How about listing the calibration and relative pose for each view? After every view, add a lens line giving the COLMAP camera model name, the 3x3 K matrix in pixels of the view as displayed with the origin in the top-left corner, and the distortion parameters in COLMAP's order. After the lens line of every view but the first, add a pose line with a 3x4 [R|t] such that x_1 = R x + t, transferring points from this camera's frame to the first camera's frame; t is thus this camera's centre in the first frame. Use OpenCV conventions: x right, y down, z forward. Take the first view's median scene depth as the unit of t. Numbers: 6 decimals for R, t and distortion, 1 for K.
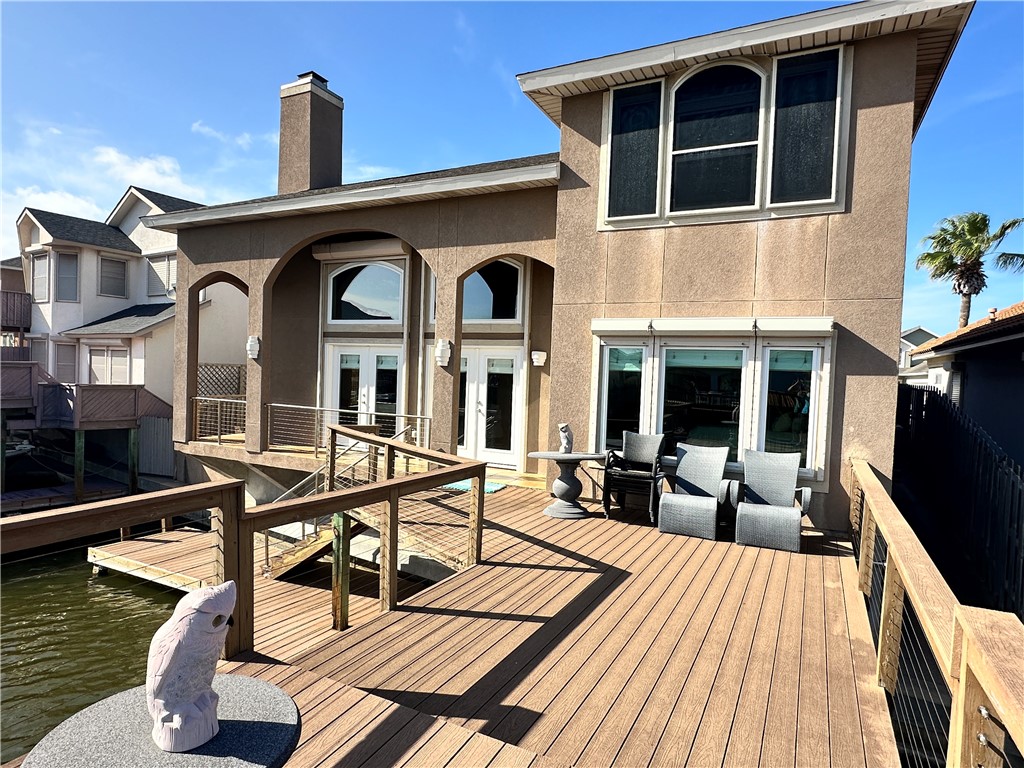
lens RADIAL K [[592.2, 0, 510.4], [0, 592.2, 388.9], [0, 0, 1]] dist [-0.000127, 0.000202]
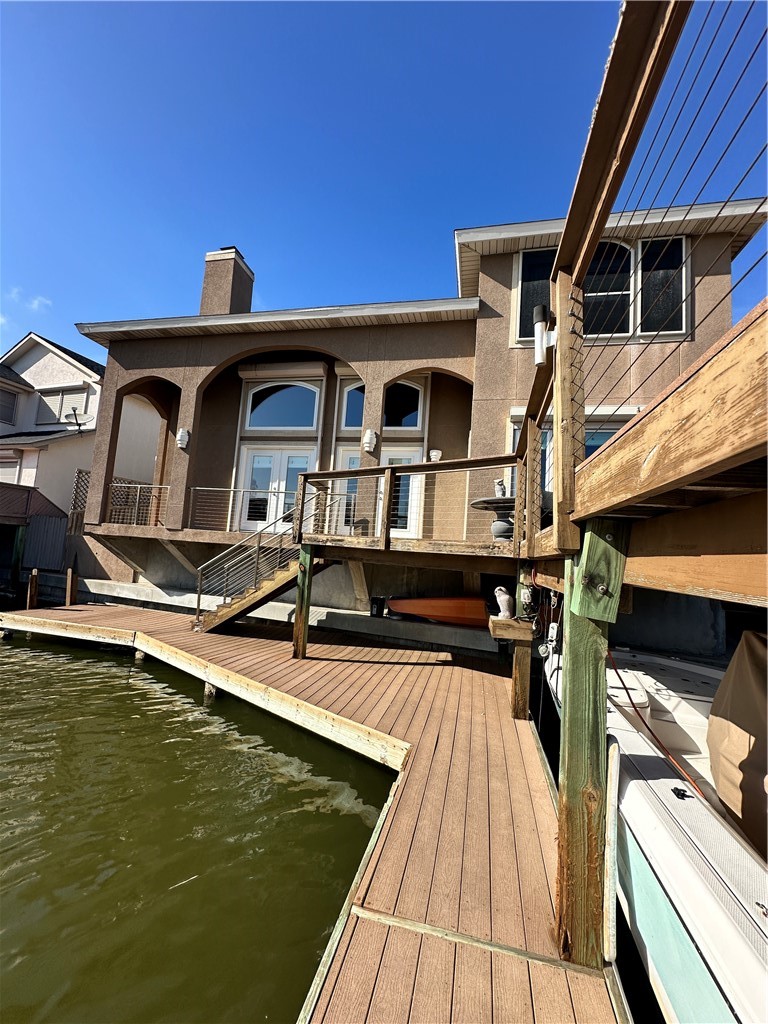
lens RADIAL K [[411.1, 0, 386.2], [0, 411.1, 513.4], [0, 0, 1]] dist [-0.002088, 0.000917]
pose [[0.969397, 0.053954, 0.239497, -0.263719], [-0.026319, 0.992769, -0.117119, 0.180490], [-0.244085, 0.107231, 0.963807, 0.161702]]
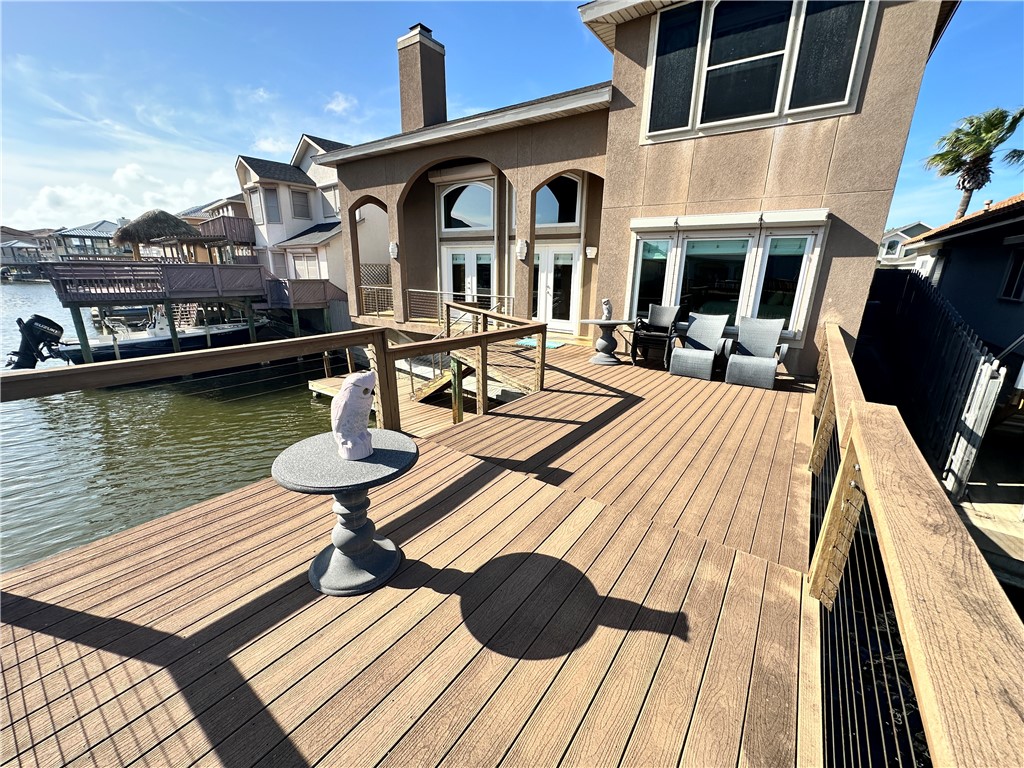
lens RADIAL K [[411.1, 0, 512.9], [0, 411.1, 384.3], [0, 0, 1]] dist [-0.002088, 0.000917]
pose [[0.988975, 0.021649, -0.146494, 0.014225], [0.014395, 0.970517, 0.240603, 0.012987], [0.147384, -0.240059, 0.959505, -0.010293]]
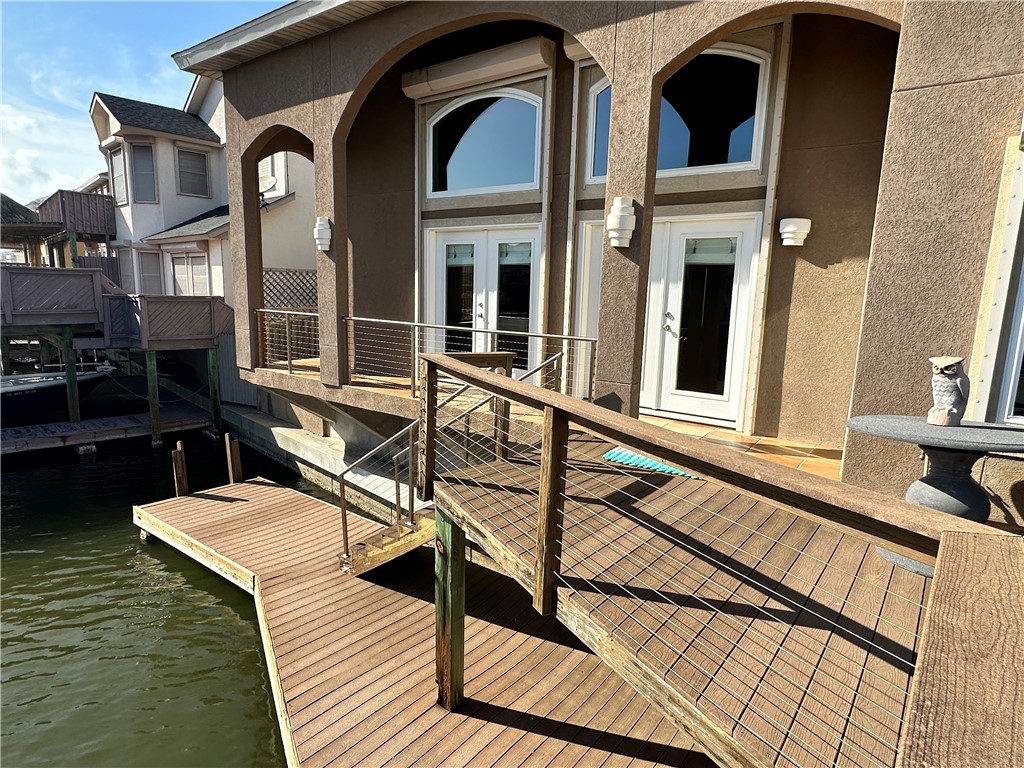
lens RADIAL K [[592.2, 0, 507.8], [0, 592.2, 390.5], [0, 0, 1]] dist [-0.000127, 0.000202]
pose [[0.983146, 0.022373, -0.181449, -0.107755], [0.002847, 0.990489, 0.137559, 0.017152], [0.182801, -0.135757, 0.973732, 0.392346]]
